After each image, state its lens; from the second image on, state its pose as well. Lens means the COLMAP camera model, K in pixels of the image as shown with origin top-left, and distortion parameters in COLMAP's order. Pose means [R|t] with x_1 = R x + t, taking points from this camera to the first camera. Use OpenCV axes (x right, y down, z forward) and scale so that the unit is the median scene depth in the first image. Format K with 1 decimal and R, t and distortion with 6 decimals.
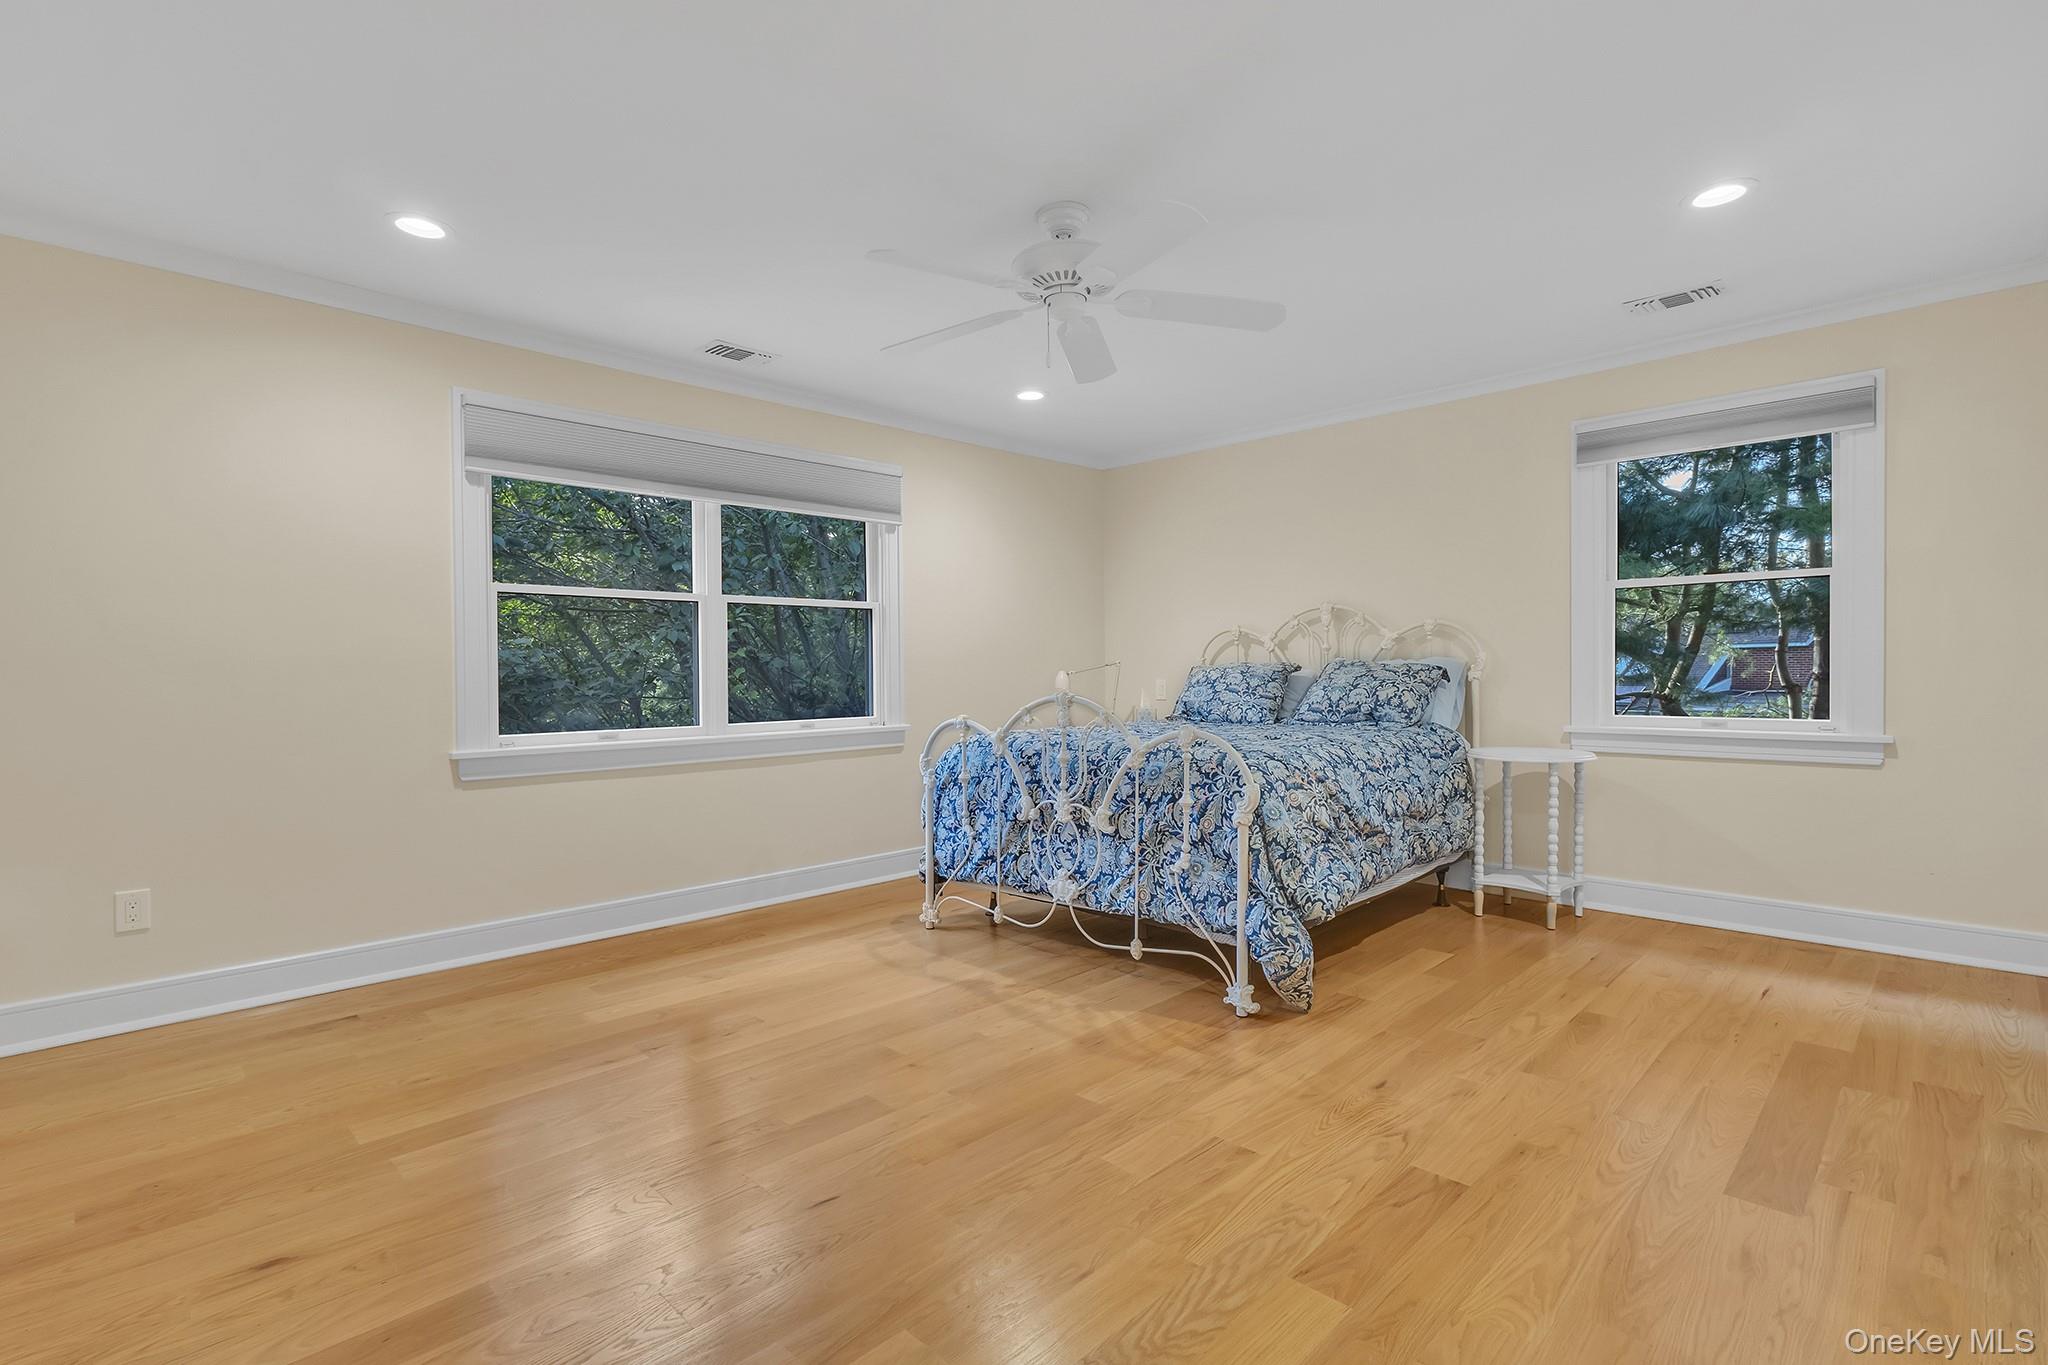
lens RADIAL K [[963.2, 0, 1008.0], [0, 963.2, 669.4], [0, 0, 1]] dist [-0.003749, -0.000180]
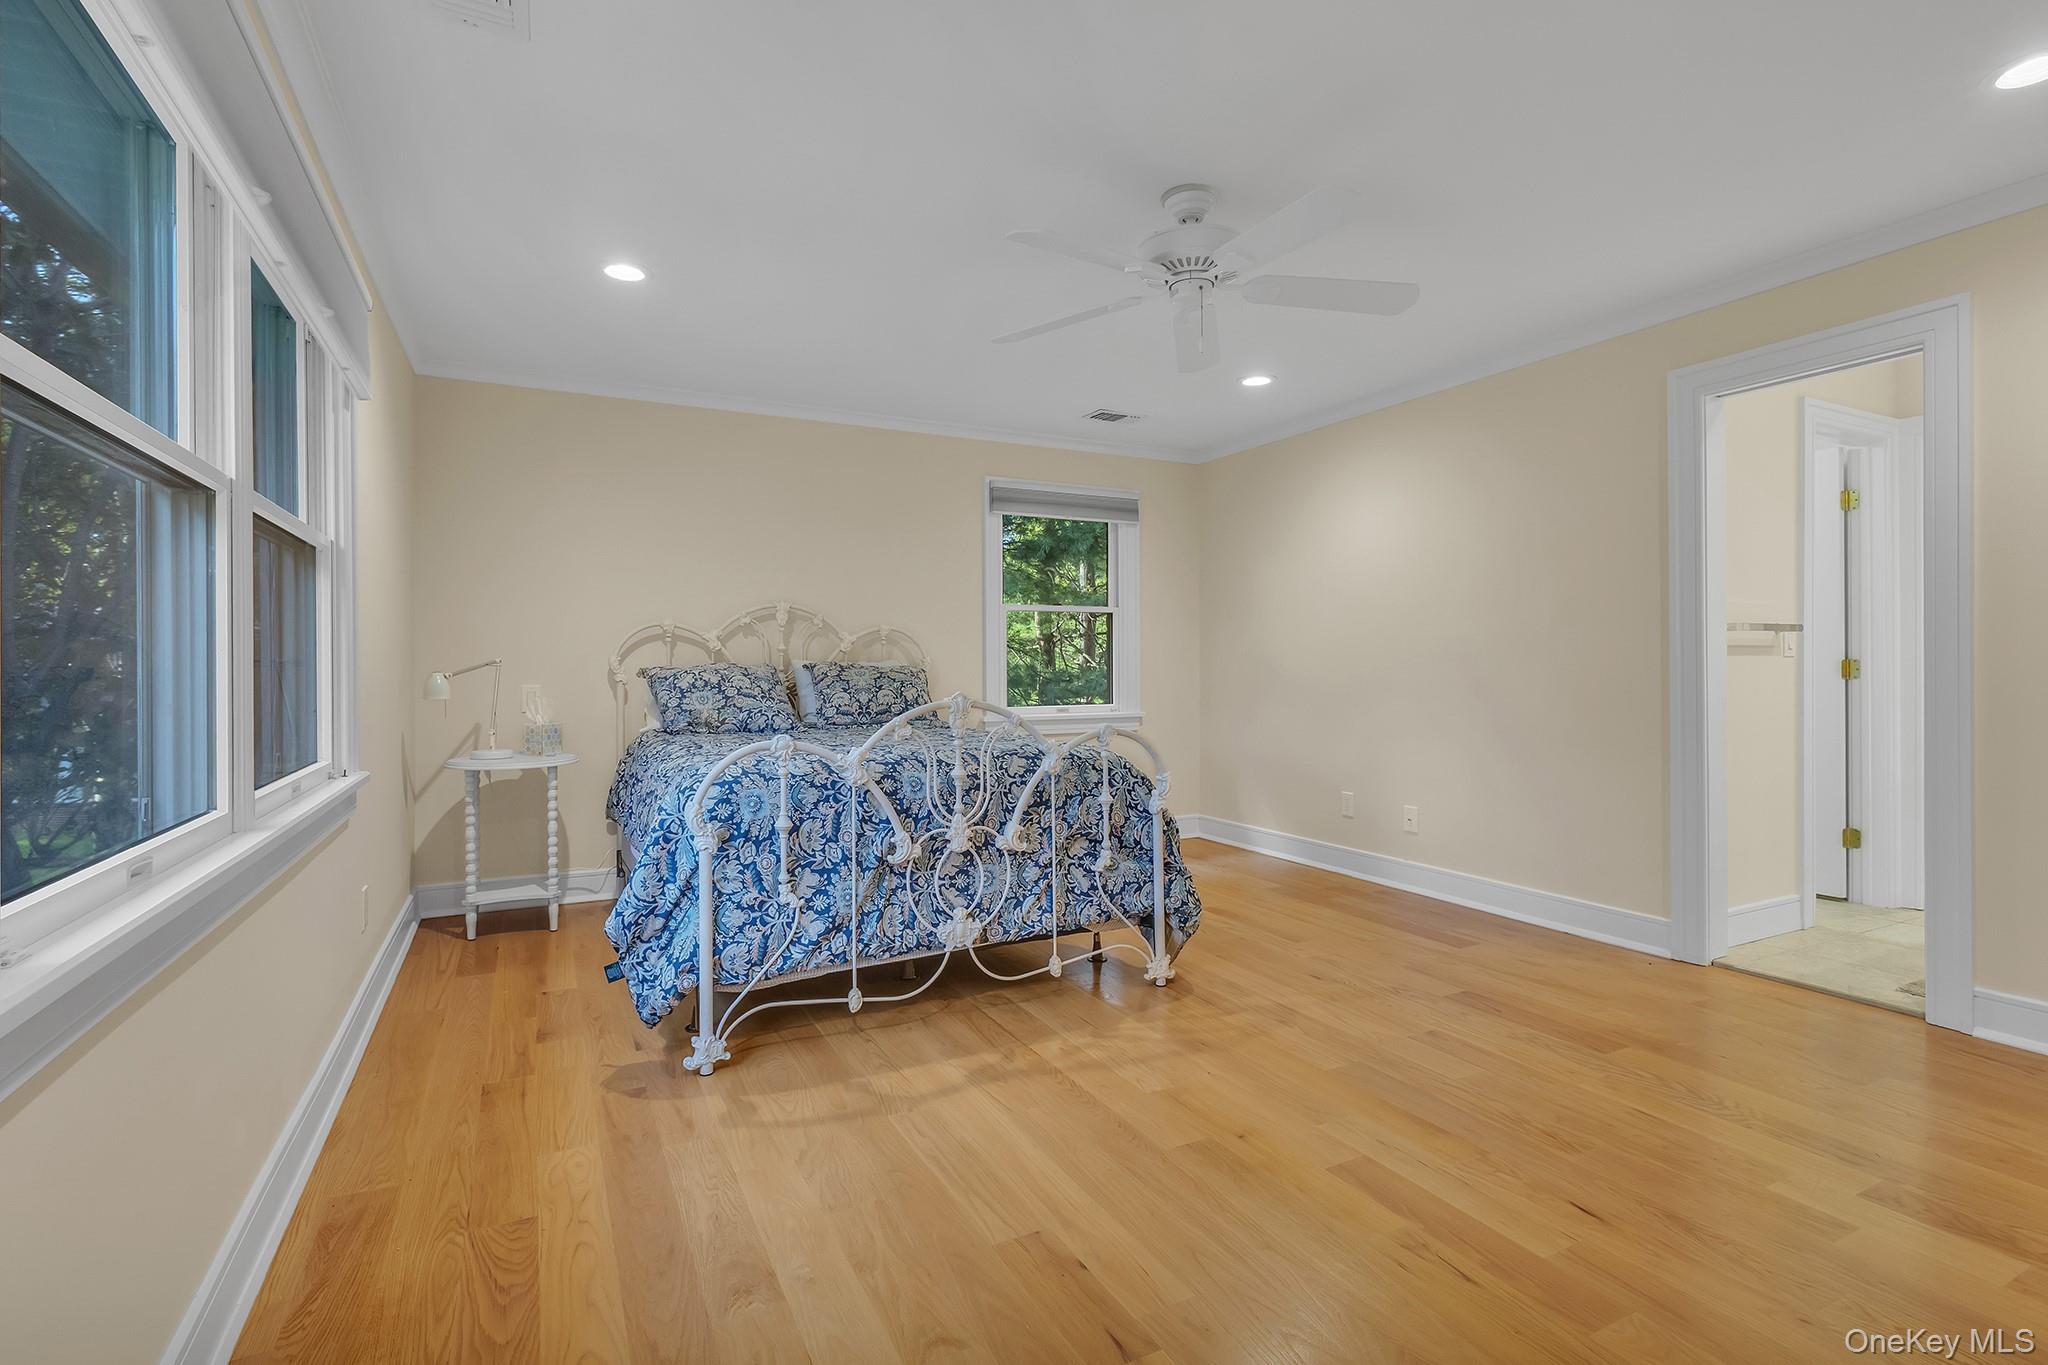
lens RADIAL K [[950.6, 0, 1026.7], [0, 950.6, 670.3], [0, 0, 1]] dist [-0.005491, 0.000073]
pose [[0.296532, 0.003761, 0.955016, -0.728718], [-0.000073, 0.999992, -0.003916, 0.003656], [-0.955023, 0.001092, 0.296530, 0.712992]]
